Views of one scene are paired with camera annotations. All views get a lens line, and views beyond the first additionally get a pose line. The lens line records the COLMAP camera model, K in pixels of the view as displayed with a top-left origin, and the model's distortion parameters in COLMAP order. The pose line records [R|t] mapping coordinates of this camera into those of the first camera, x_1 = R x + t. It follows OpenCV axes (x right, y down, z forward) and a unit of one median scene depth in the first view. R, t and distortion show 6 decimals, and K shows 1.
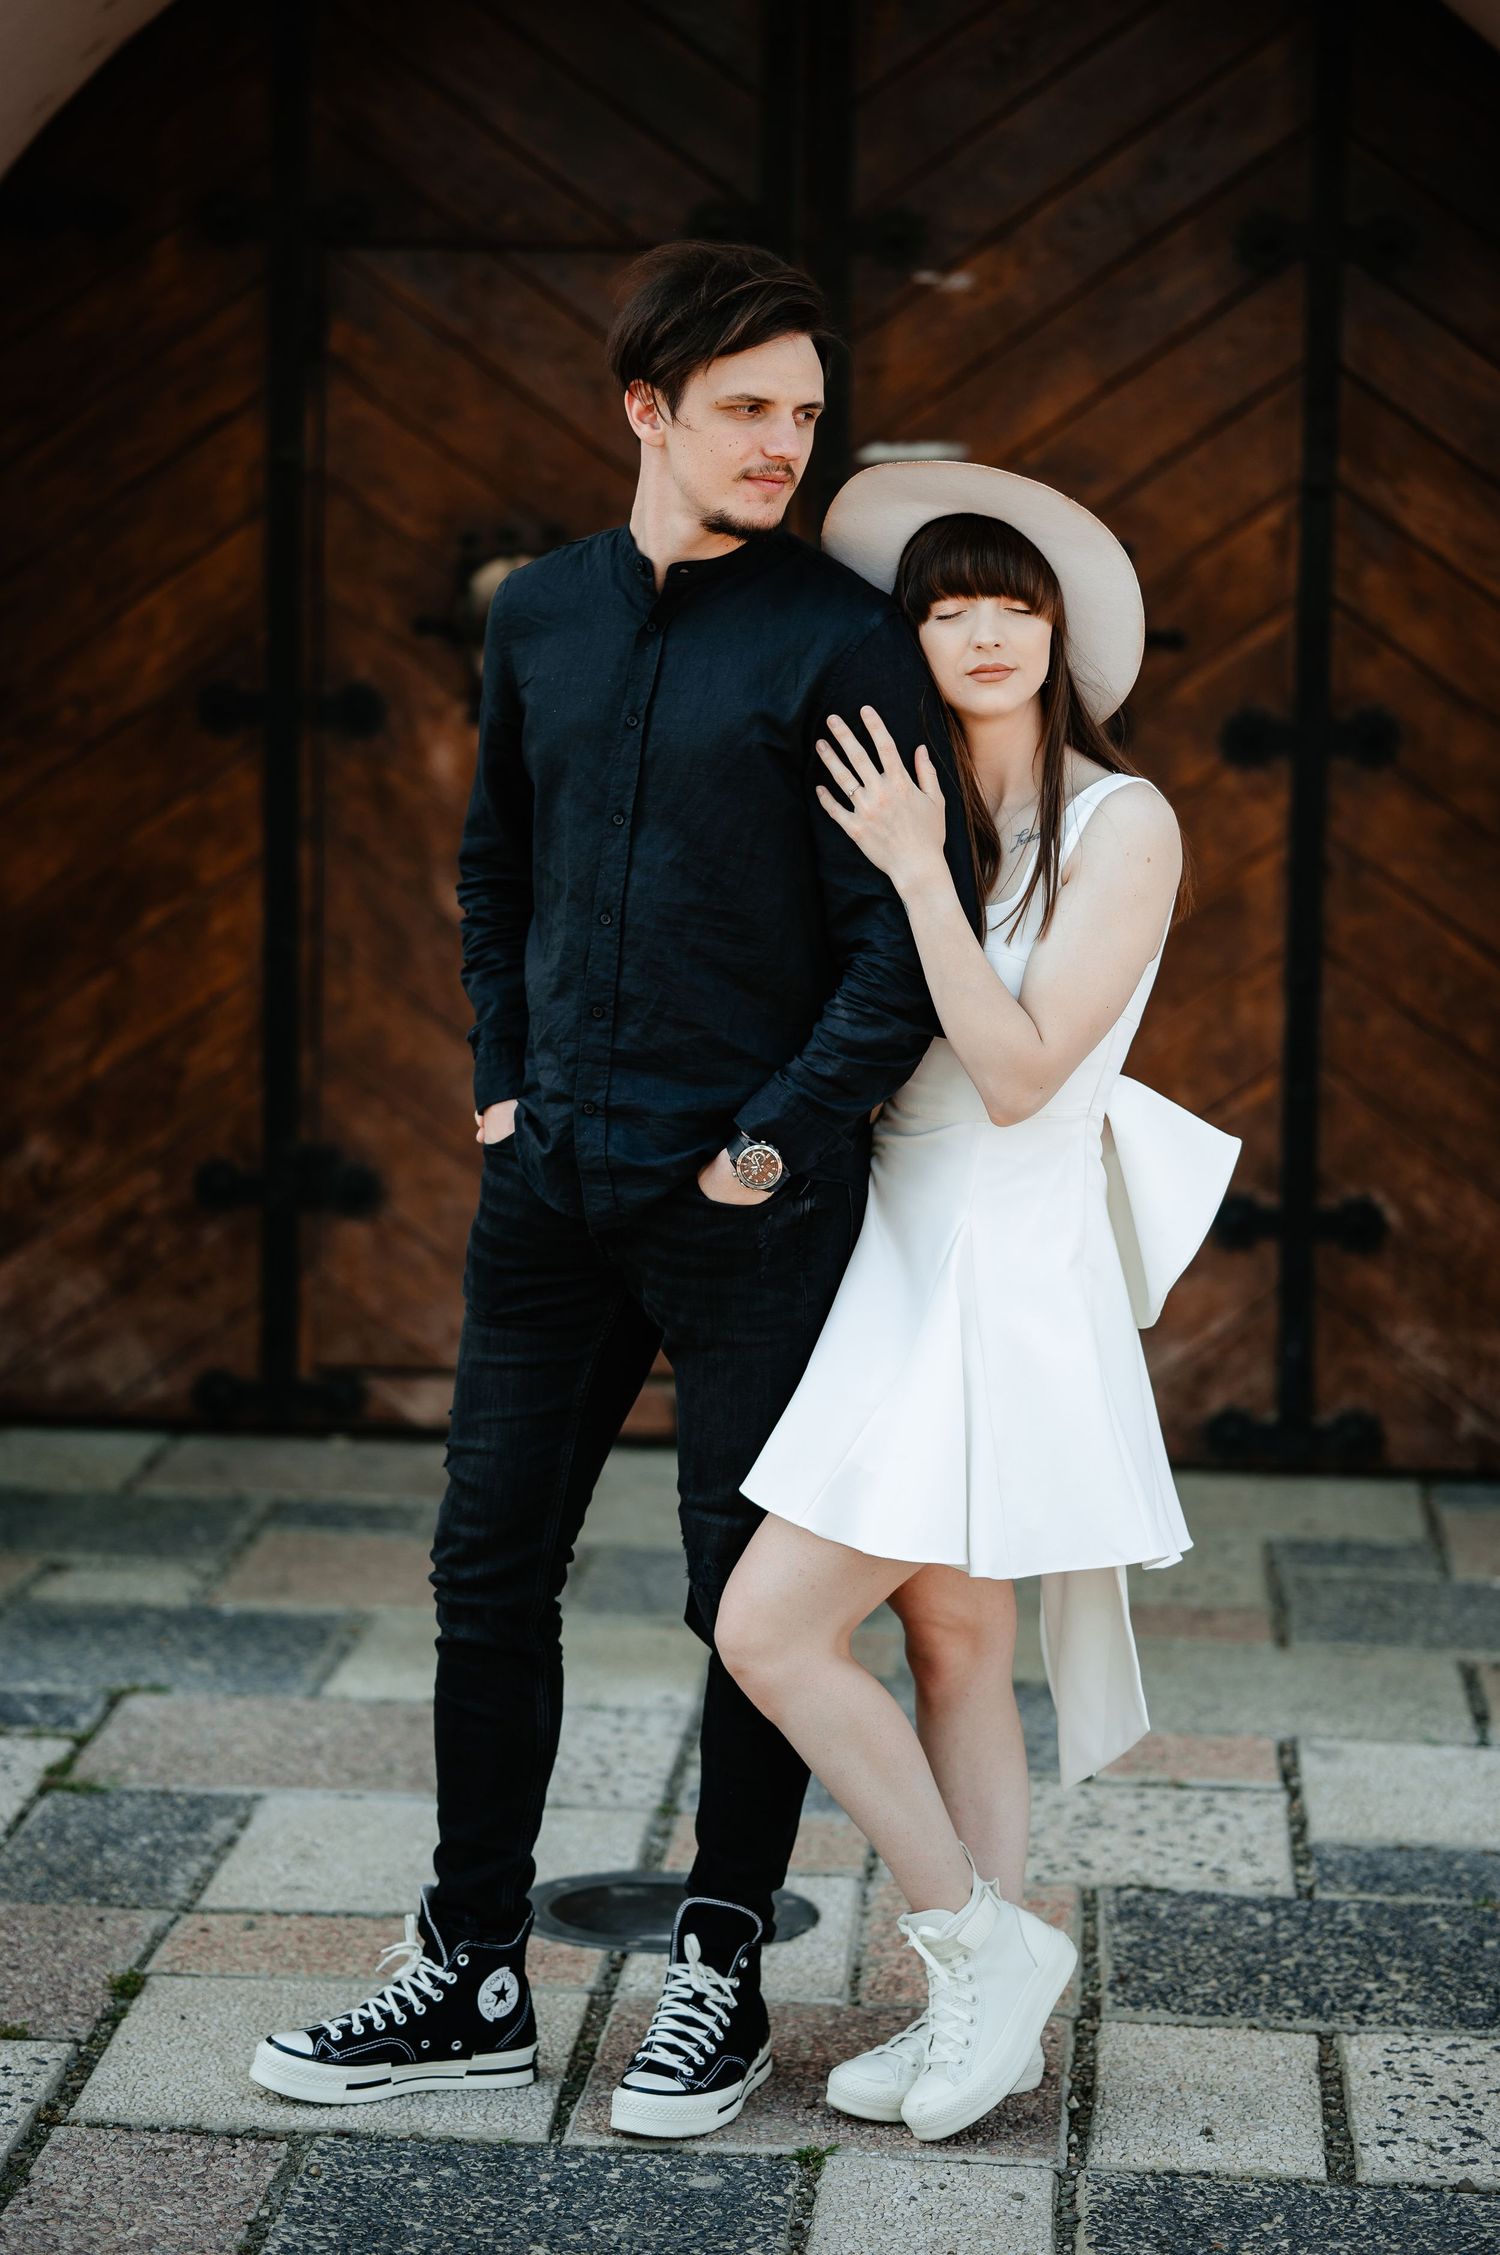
lens RADIAL K [[5450.5, 0, 741.9], [0, 5450.5, 1065.7], [0, 0, 1]] dist [0.099294, -1.118787]
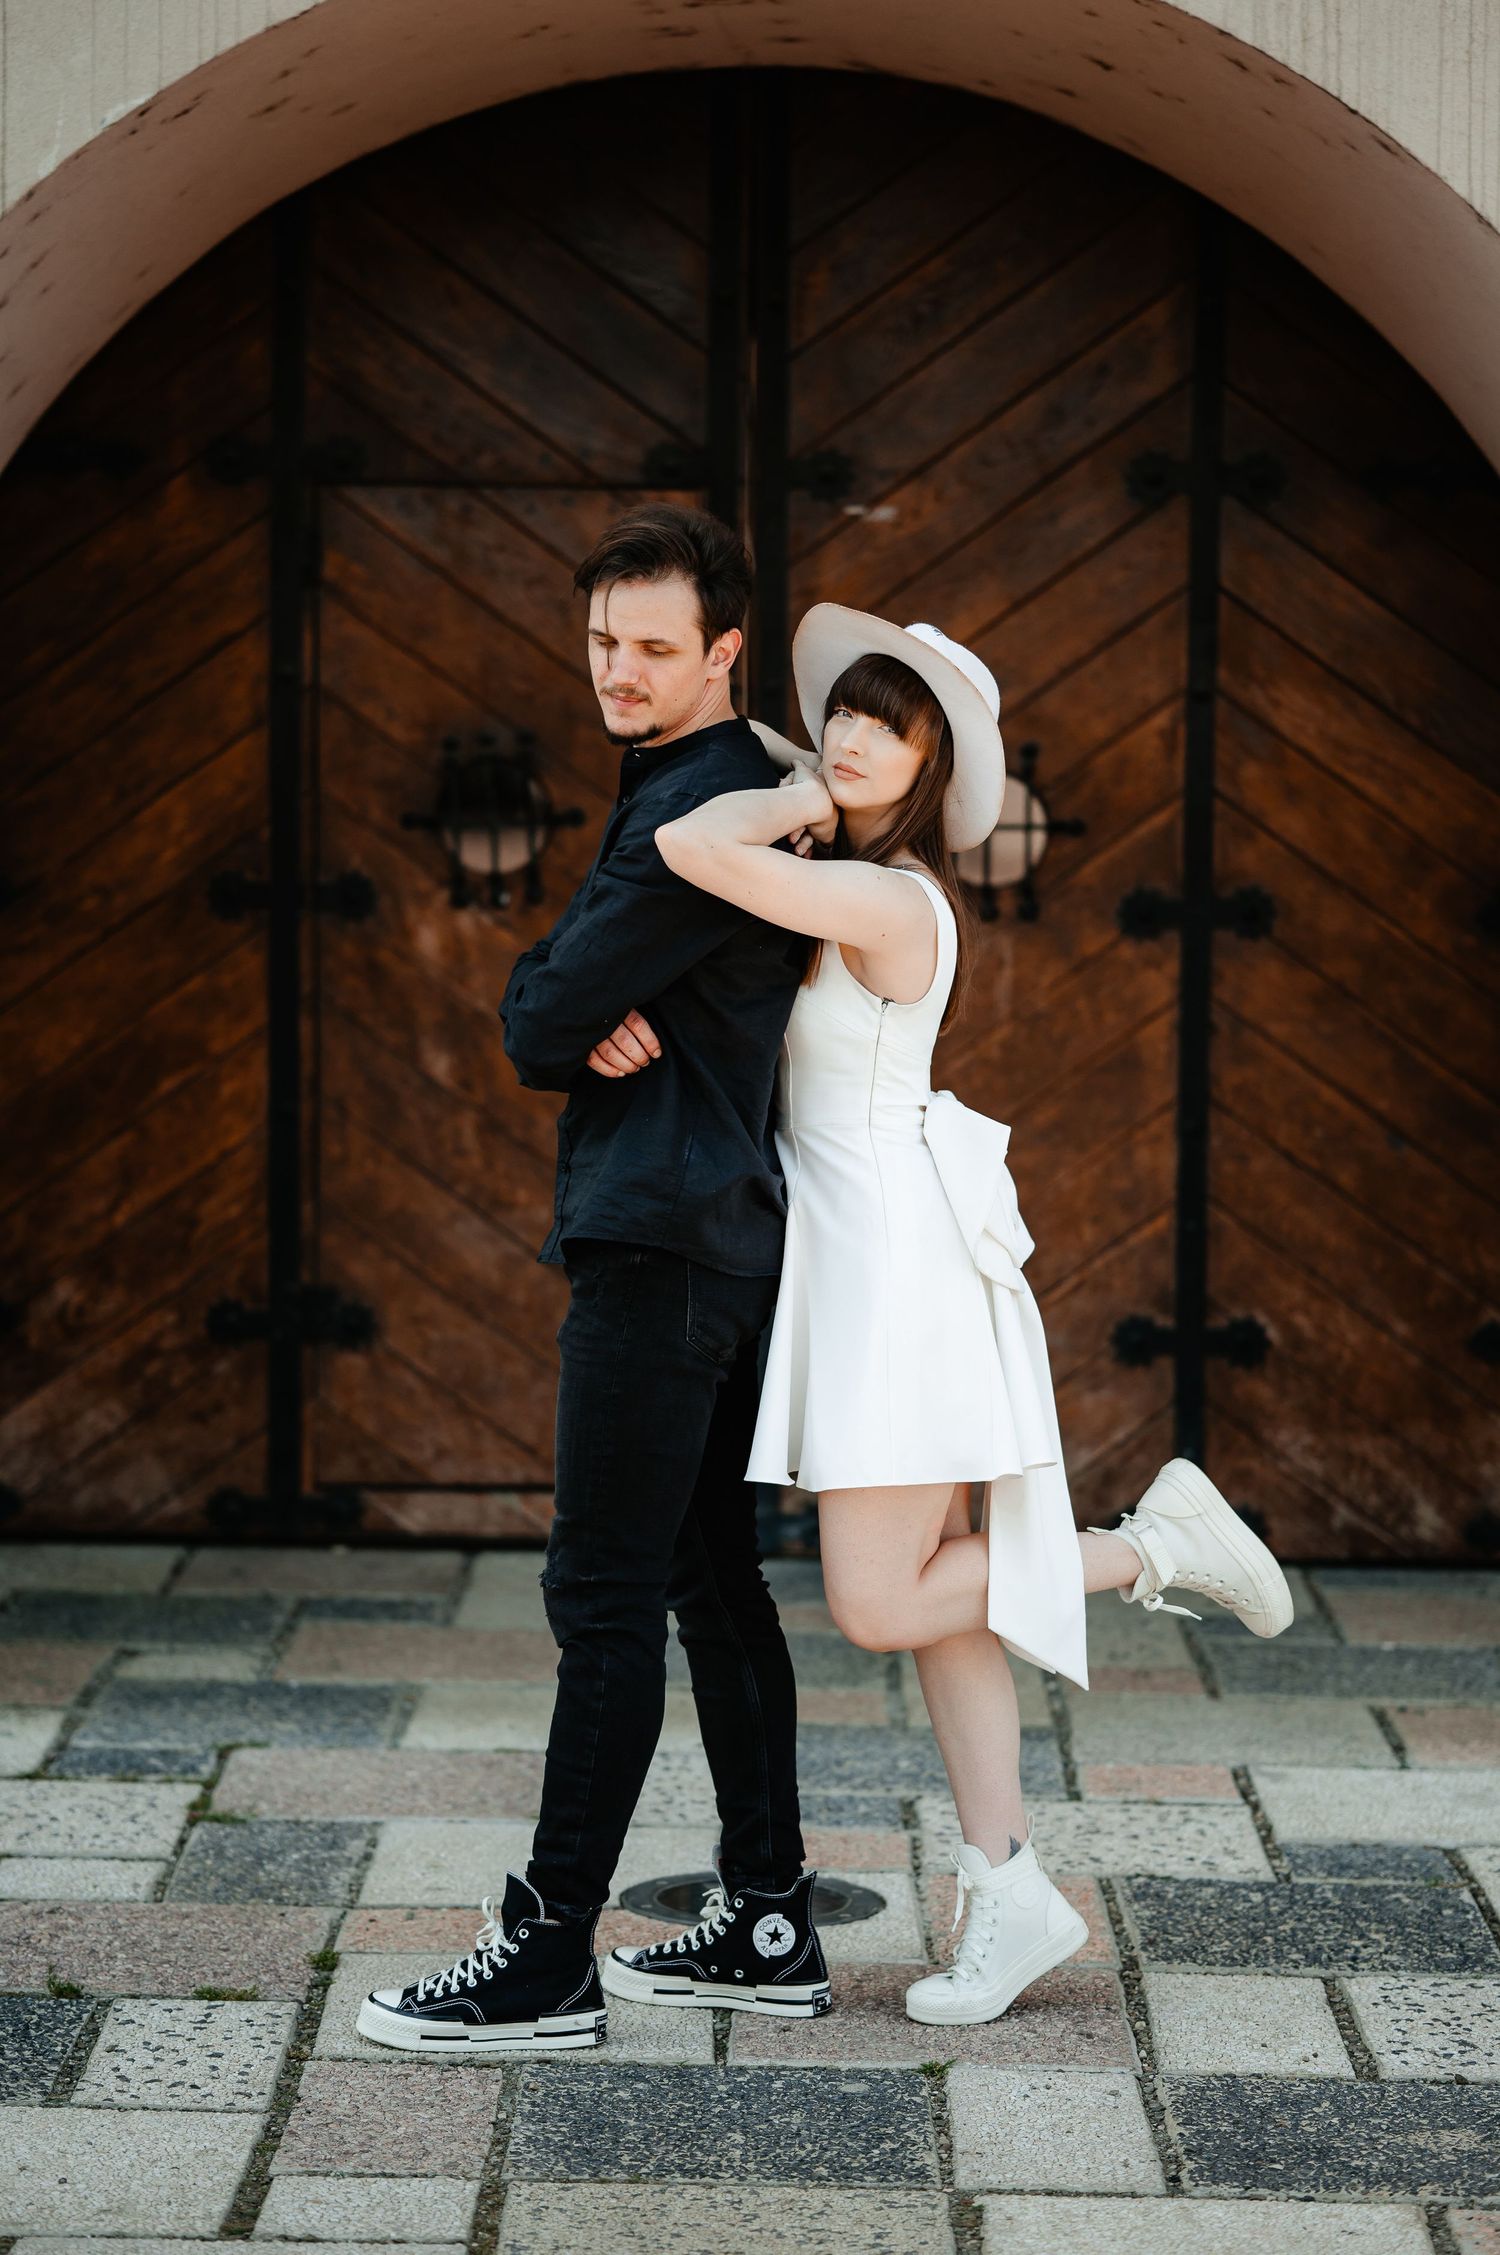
lens RADIAL K [[5479.2, 0, 752.2], [0, 5479.2, 1173.3], [0, 0, 1]] dist [0.090512, -1.125500]
pose [[0.997836, -0.012451, 0.064566, -0.066920], [0.013609, 0.999754, -0.017521, 0.013706], [-0.064332, 0.018361, 0.997760, -0.140747]]
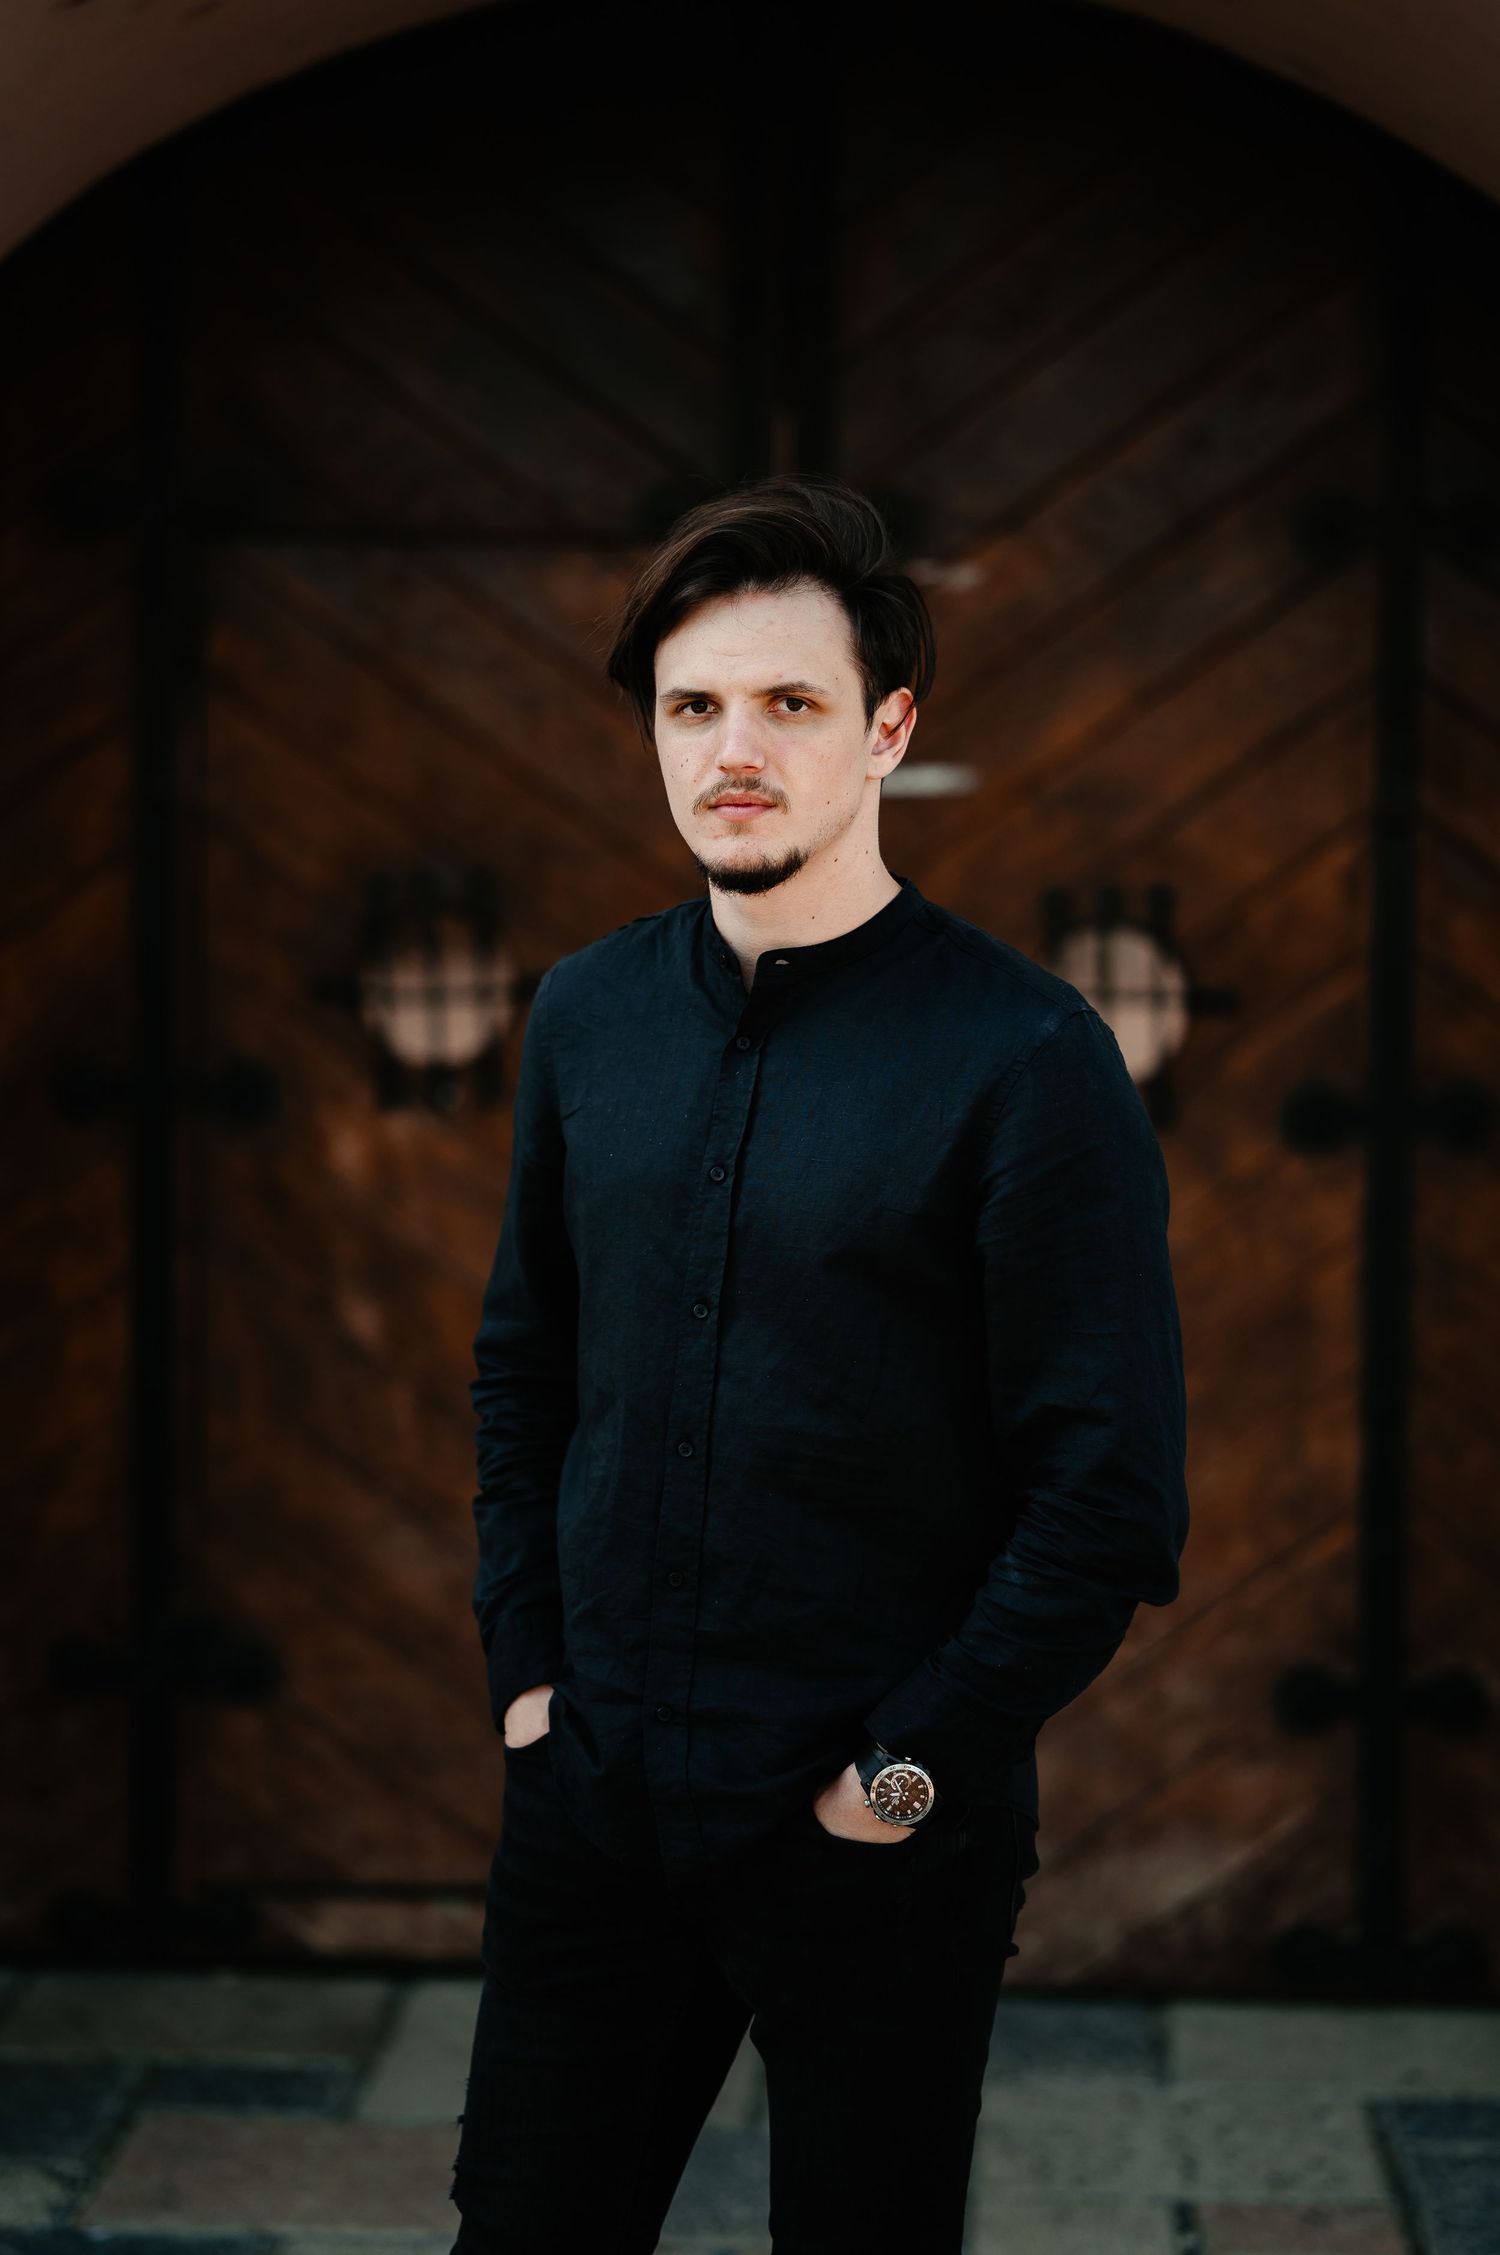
lens RADIAL K [[5583.2, 0, 750.0], [0, 5583.2, 1127.5], [0, 0, 1]] dist [0.118899, 1.012776]
pose [[0.999351, -0.008375, 0.035043, -0.025336], [0.009997, 0.998875, -0.046362, -0.021207], [-0.034615, 0.046682, 0.998310, 0.158699]]
